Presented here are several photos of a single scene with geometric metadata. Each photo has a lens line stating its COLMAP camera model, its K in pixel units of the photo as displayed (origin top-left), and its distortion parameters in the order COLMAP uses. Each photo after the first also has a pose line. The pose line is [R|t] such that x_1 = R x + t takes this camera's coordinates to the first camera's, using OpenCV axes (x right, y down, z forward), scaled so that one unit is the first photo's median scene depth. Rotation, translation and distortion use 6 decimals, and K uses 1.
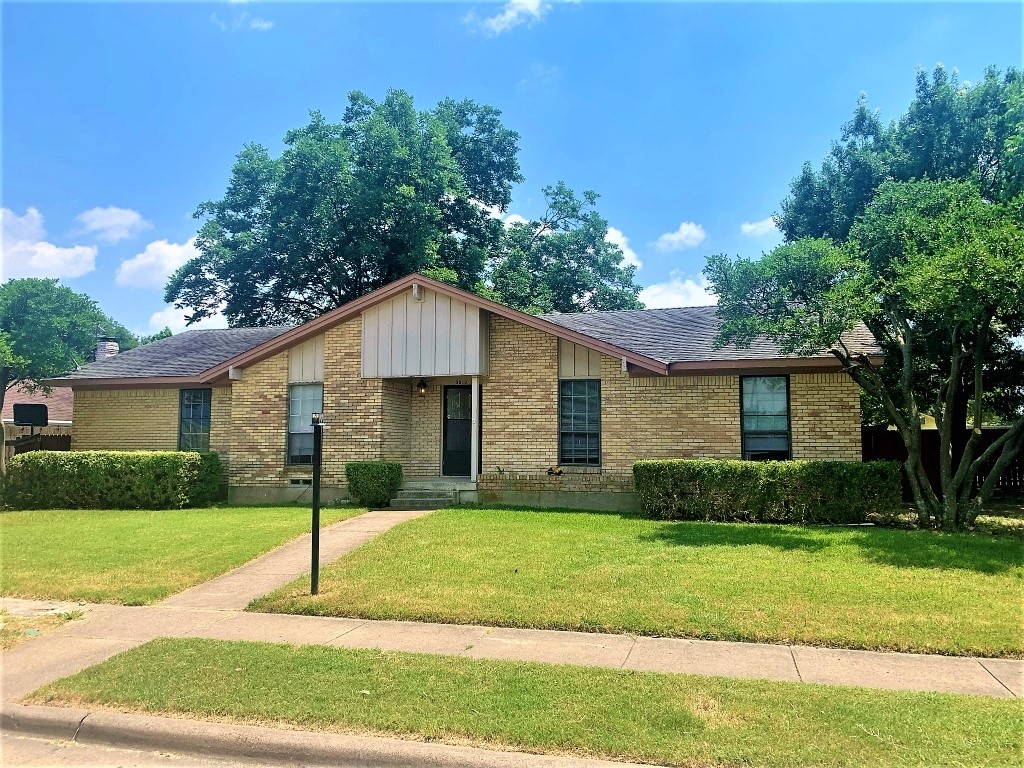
lens RADIAL K [[787.5, 0, 514.3], [0, 787.5, 382.2], [0, 0, 1]] dist [0.063757, -0.030375]
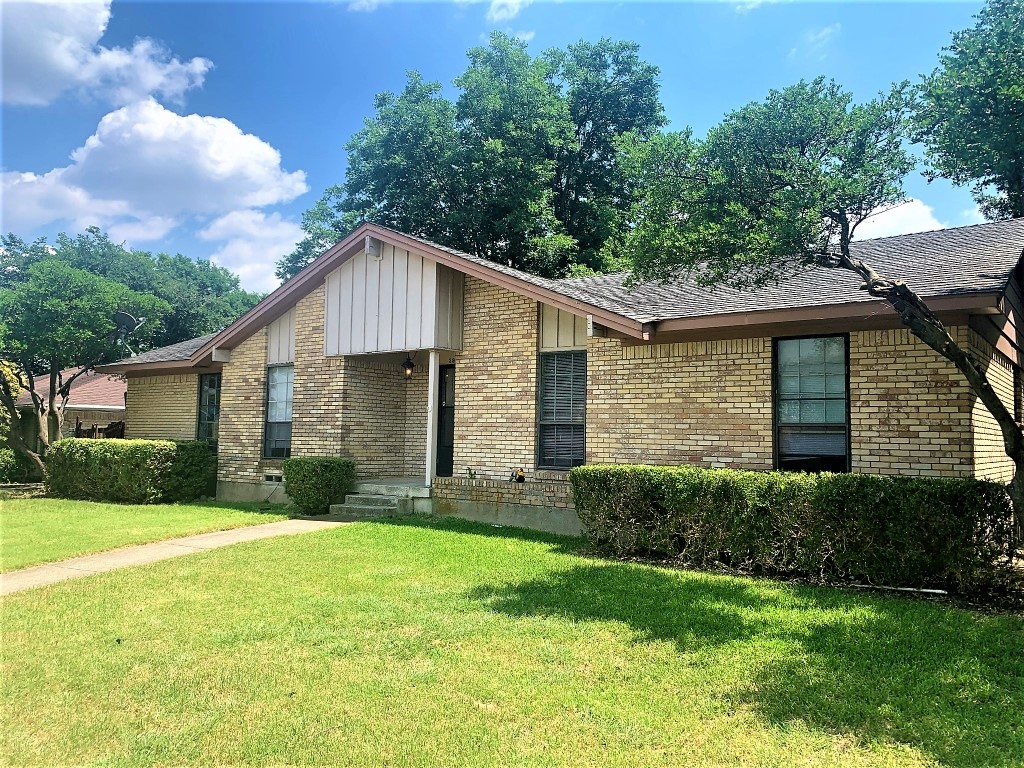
lens RADIAL K [[787.5, 0, 514.3], [0, 787.5, 382.2], [0, 0, 1]] dist [0.063757, -0.030375]
pose [[0.933120, -0.009725, -0.359433, 0.298030], [0.011905, 0.999922, 0.003854, 0.021362], [0.359368, -0.007875, 0.933163, 0.299936]]
